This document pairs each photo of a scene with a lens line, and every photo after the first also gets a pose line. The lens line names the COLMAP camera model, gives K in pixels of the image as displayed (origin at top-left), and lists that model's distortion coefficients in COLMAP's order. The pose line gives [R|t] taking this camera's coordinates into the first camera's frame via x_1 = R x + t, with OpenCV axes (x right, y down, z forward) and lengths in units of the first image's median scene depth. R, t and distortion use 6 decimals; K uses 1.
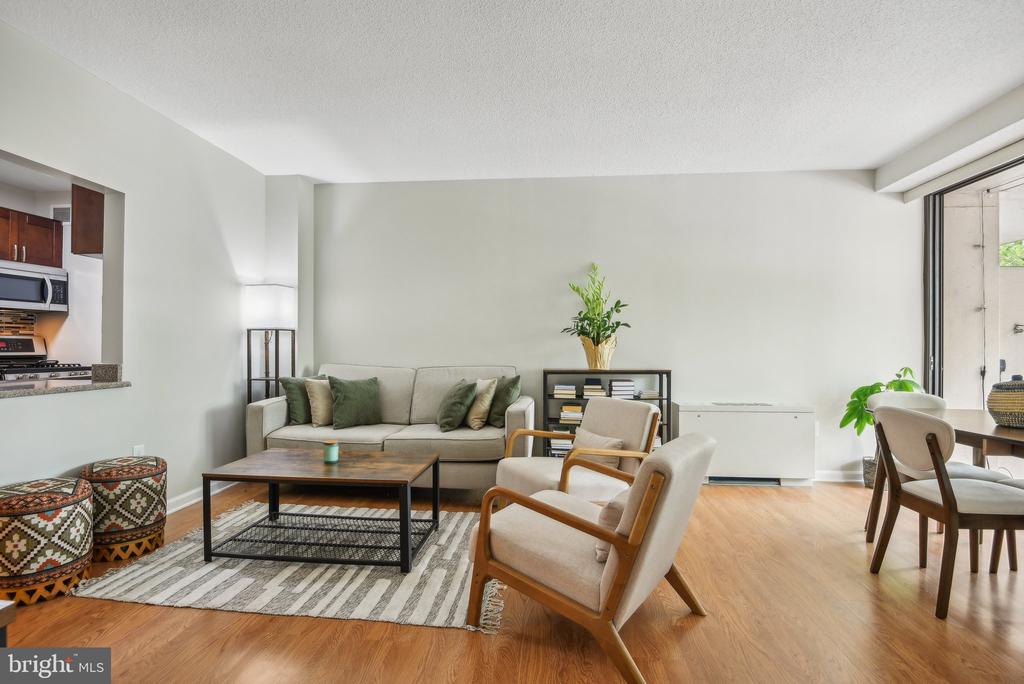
lens RADIAL K [[484.6, 0, 510.4], [0, 484.6, 346.6], [0, 0, 1]] dist [-0.020557, -0.001756]
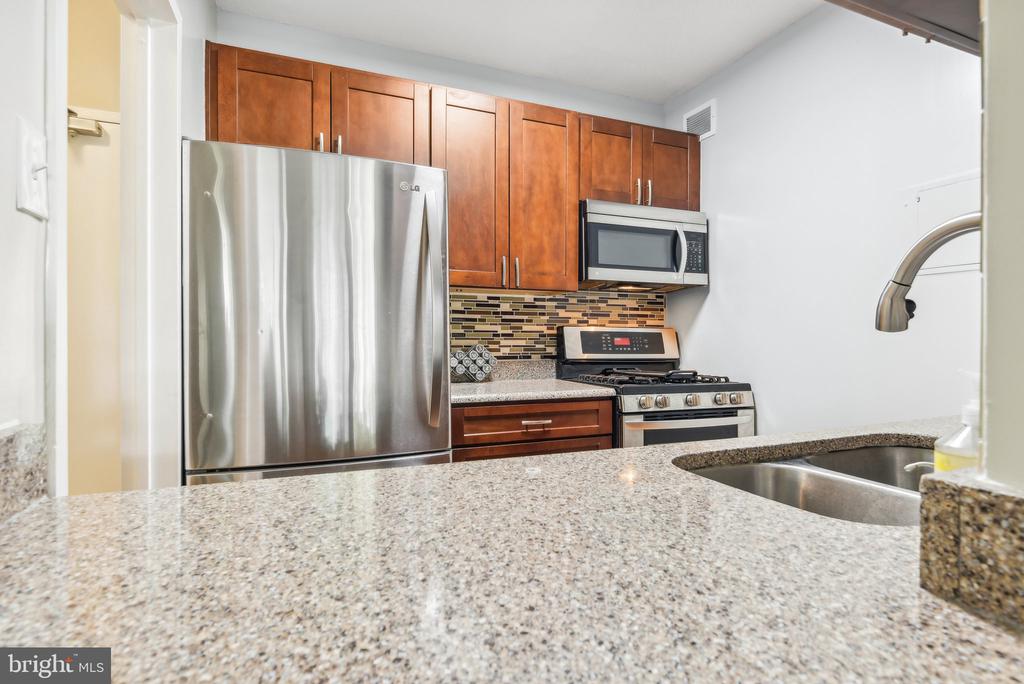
lens RADIAL K [[512.4, 0, 512.0], [0, 512.4, 342.0], [0, 0, 1]] dist [-0.002116, -0.000382]
pose [[0.465463, 0.001823, -0.885066, -0.570832], [-0.002051, 0.999997, 0.000981, -0.004968], [0.885065, 0.001358, 0.465465, 0.579487]]
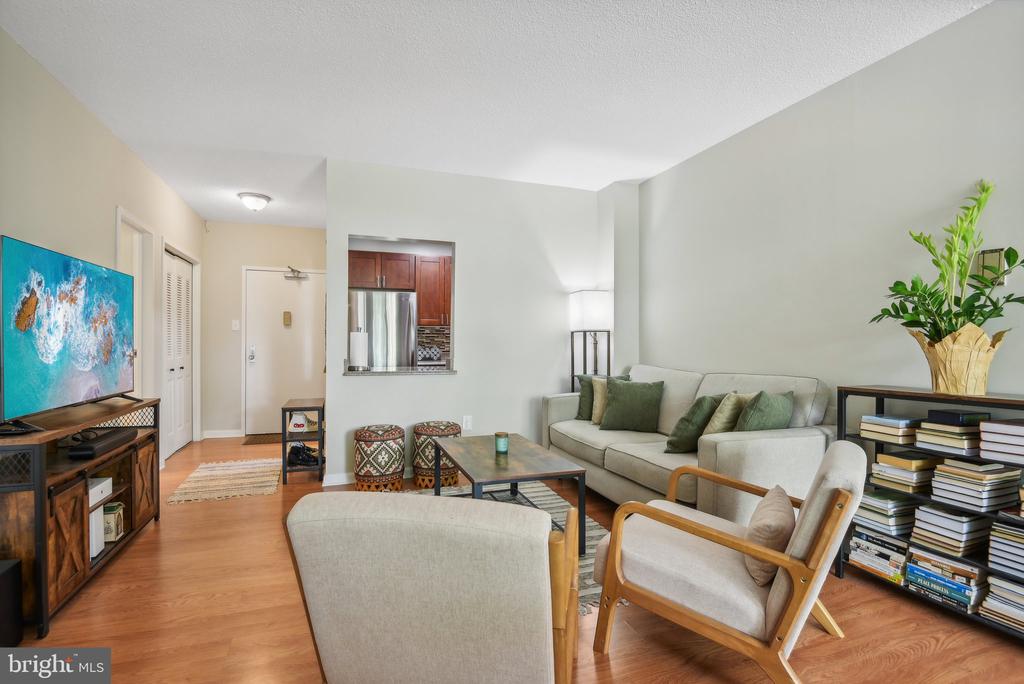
lens RADIAL K [[484.6, 0, 510.4], [0, 484.6, 346.6], [0, 0, 1]] dist [-0.020557, -0.001756]
pose [[0.423622, 0.001591, -0.905838, 0.441513], [-0.003326, 0.999994, 0.000201, -0.000397], [0.905833, 0.002928, 0.423625, 0.381193]]
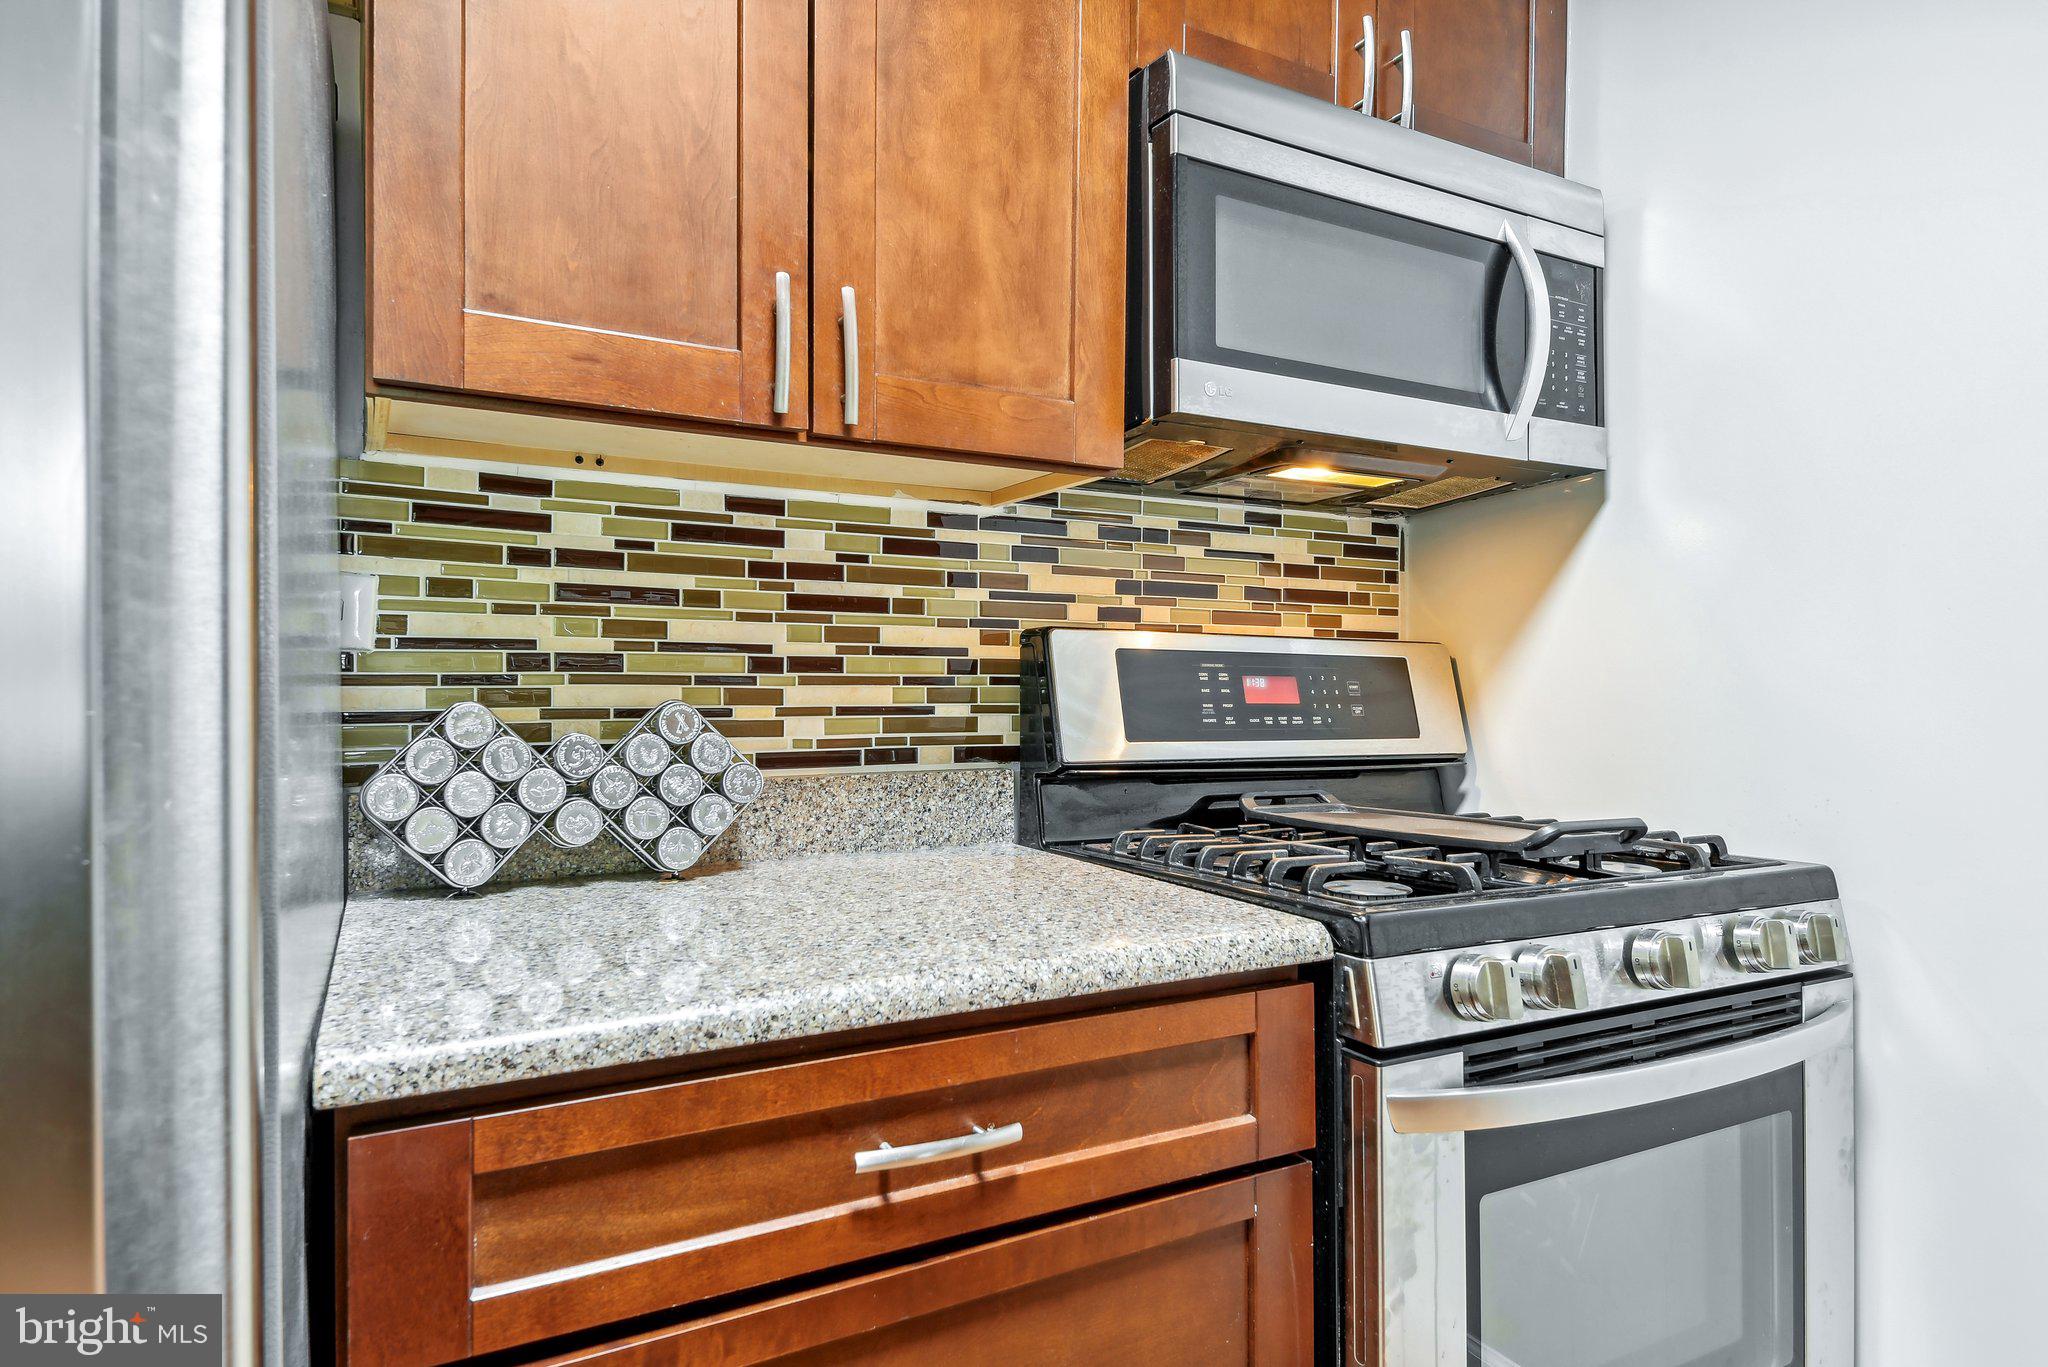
lens RADIAL K [[1169.0, 0, 1024.0], [0, 1169.0, 683.5], [0, 0, 1]] dist [0.029511, -0.000720]
pose [[0.574759, -0.002892, -0.818317, -0.856396], [-0.003781, 0.999974, -0.006190, -0.005259], [0.818314, 0.006652, 0.574733, 0.744024]]
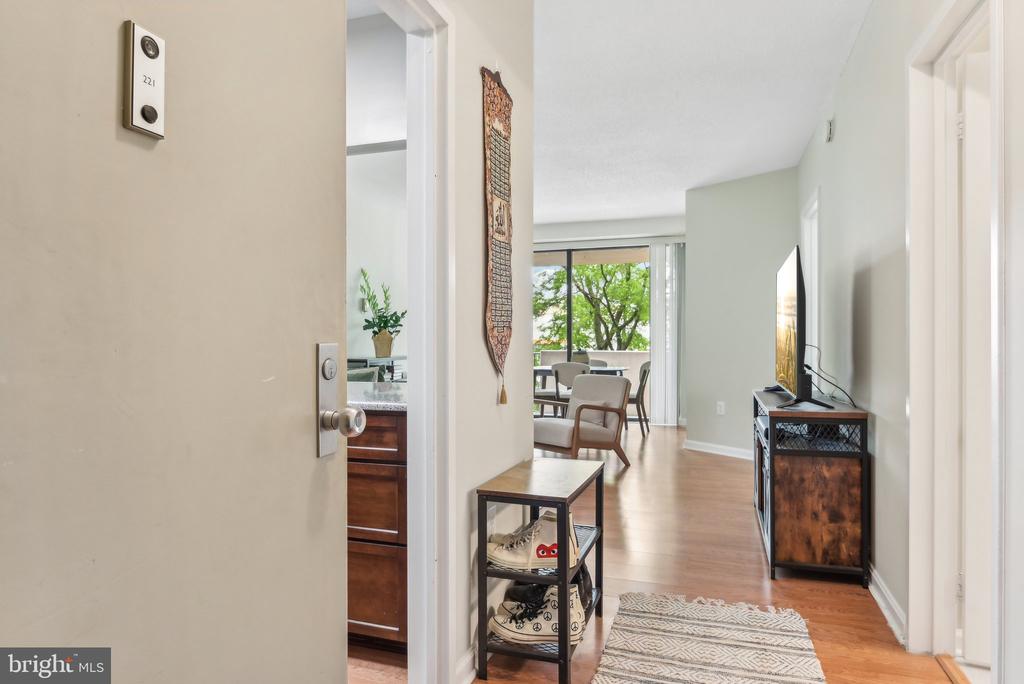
lens RADIAL K [[618.8, 0, 512.0], [0, 618.8, 342.0], [0, 0, 1]] dist [-0.001849, 0.000212]
pose [[0.232296, -0.009983, 0.972594, -1.298689], [0.004285, 0.999948, 0.009240, -0.005421], [-0.972636, 0.002021, 0.232327, 0.315932]]
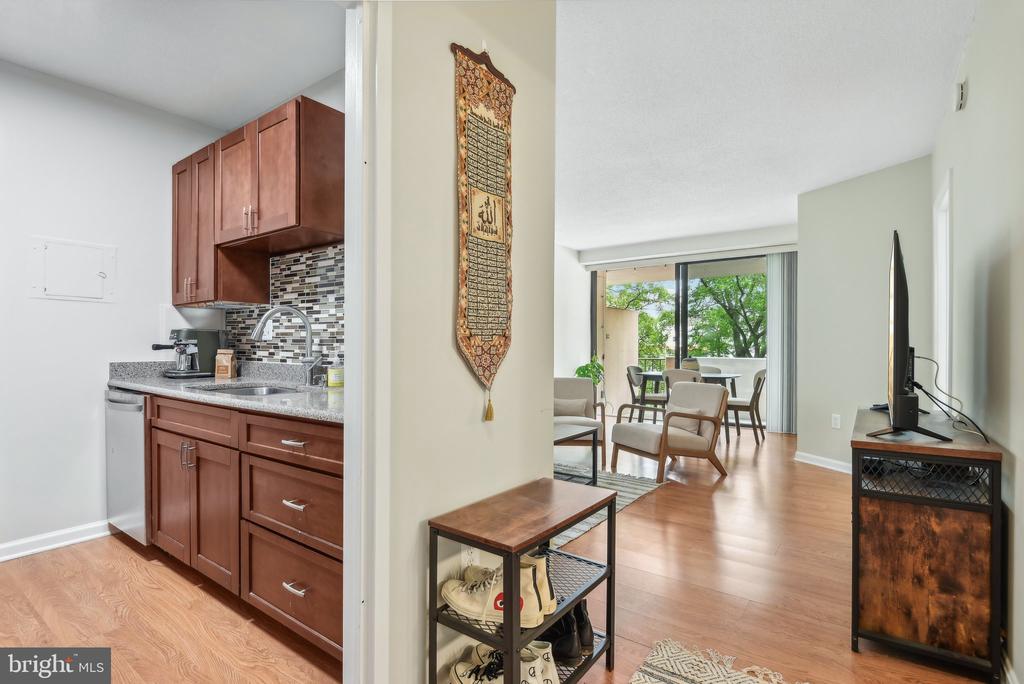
lens RADIAL K [[498.1, 0, 510.0], [0, 498.1, 346.9], [0, 0, 1]] dist [-0.003370, -0.002185]
pose [[0.513097, -0.005649, 0.858312, -1.086033], [-0.000996, 0.999974, 0.007176, -0.007419], [-0.858330, -0.004537, 0.513078, 0.227096]]
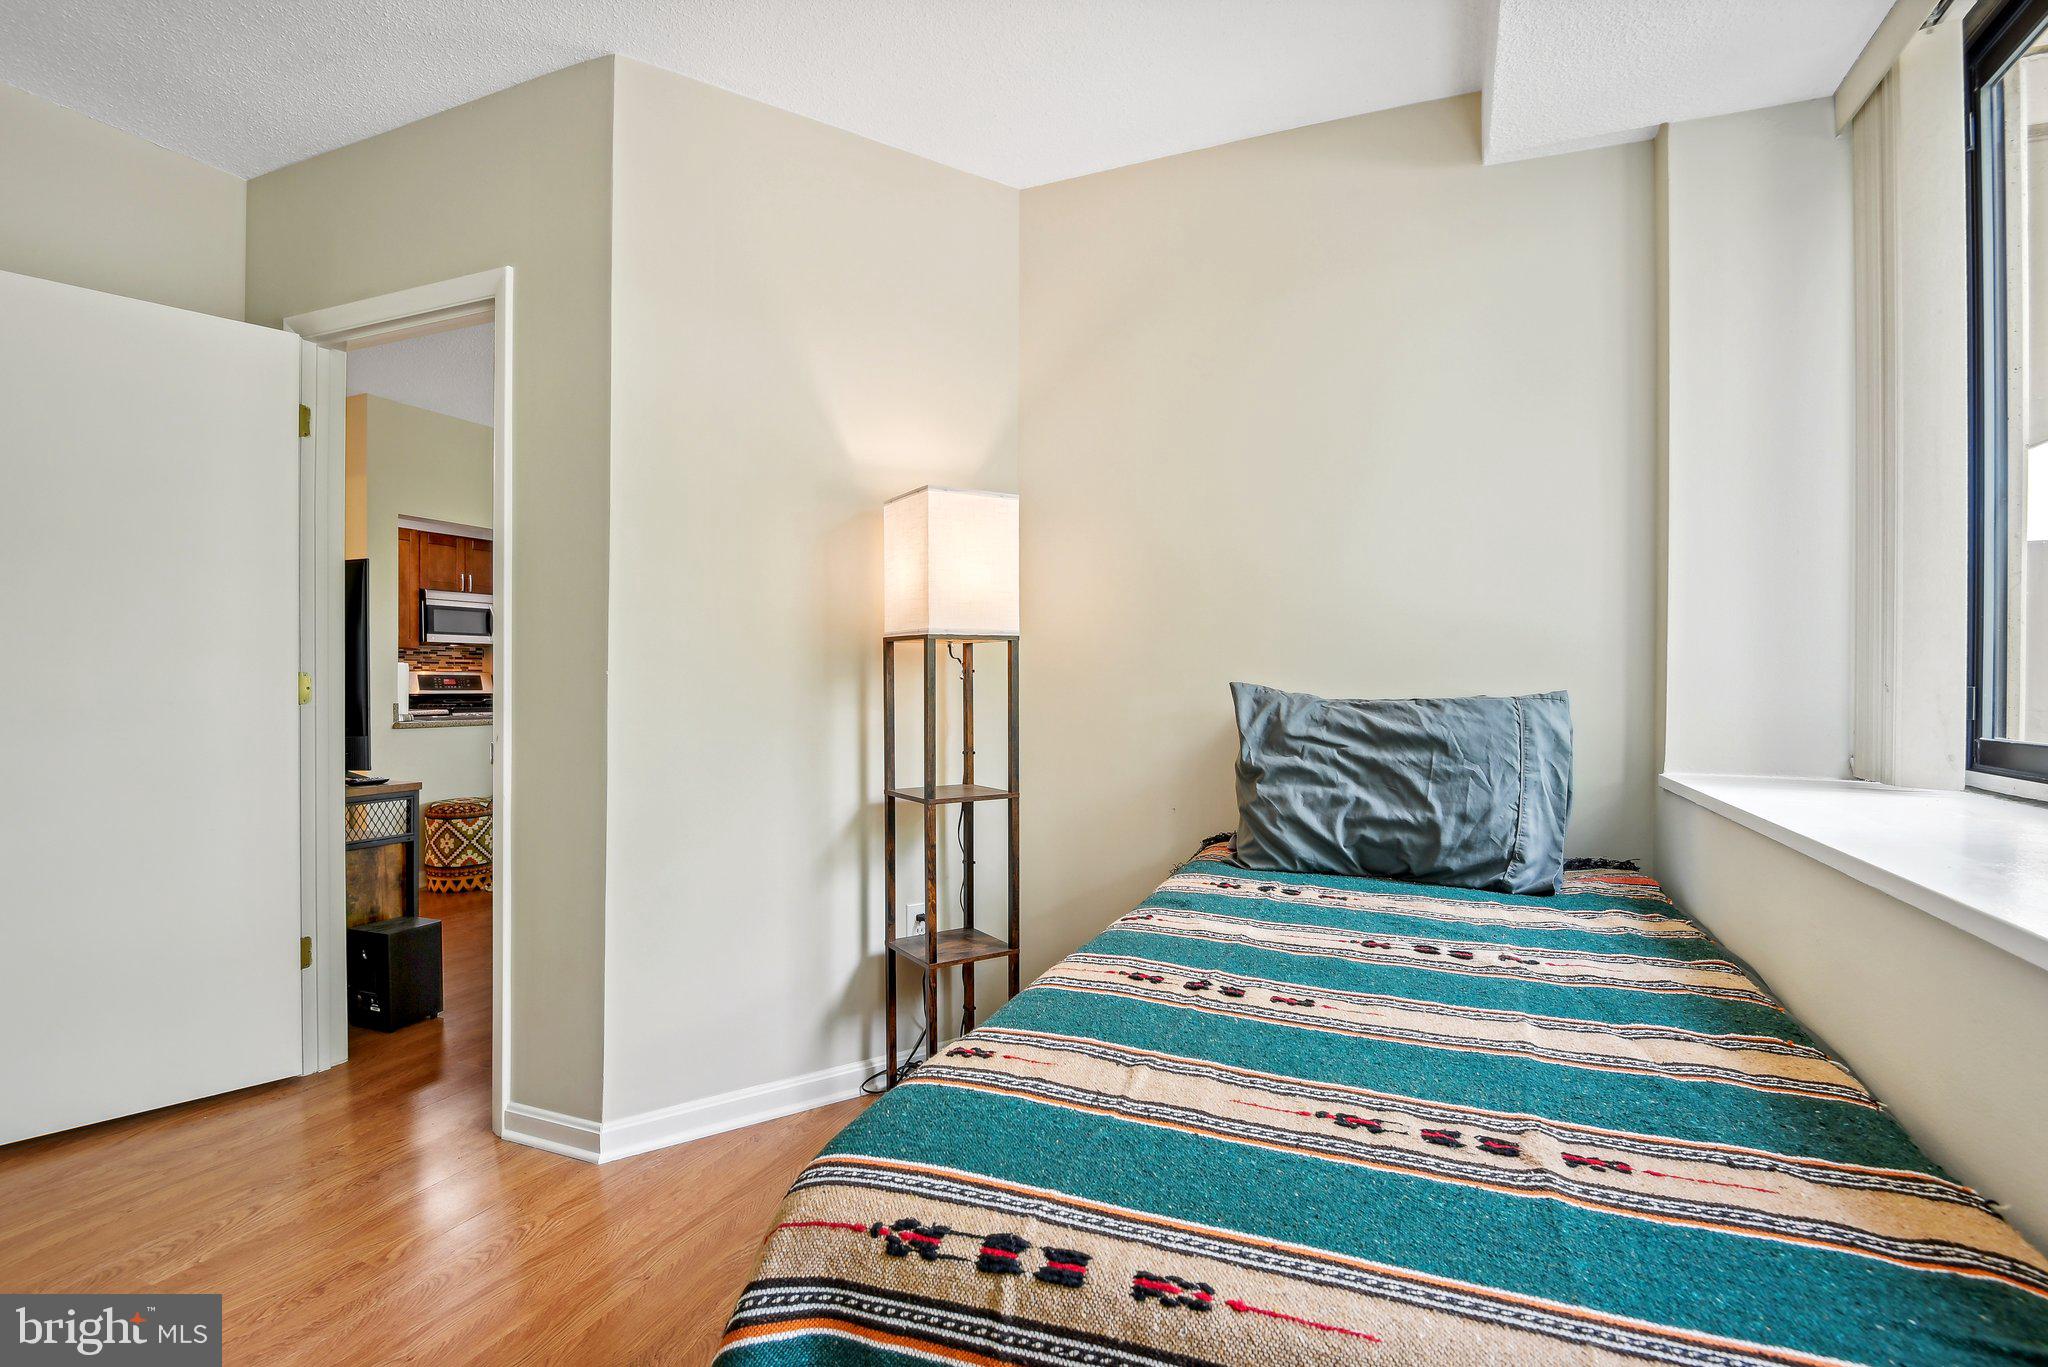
lens RADIAL K [[969.3, 0, 1020.8], [0, 969.3, 692.8], [0, 0, 1]] dist [-0.020557, -0.001756]
pose [[0.953041, 0.001669, -0.302836, 0.599607], [0.000842, 0.999966, 0.008160, 0.002392], [0.302839, -0.008031, 0.953008, -0.494854]]
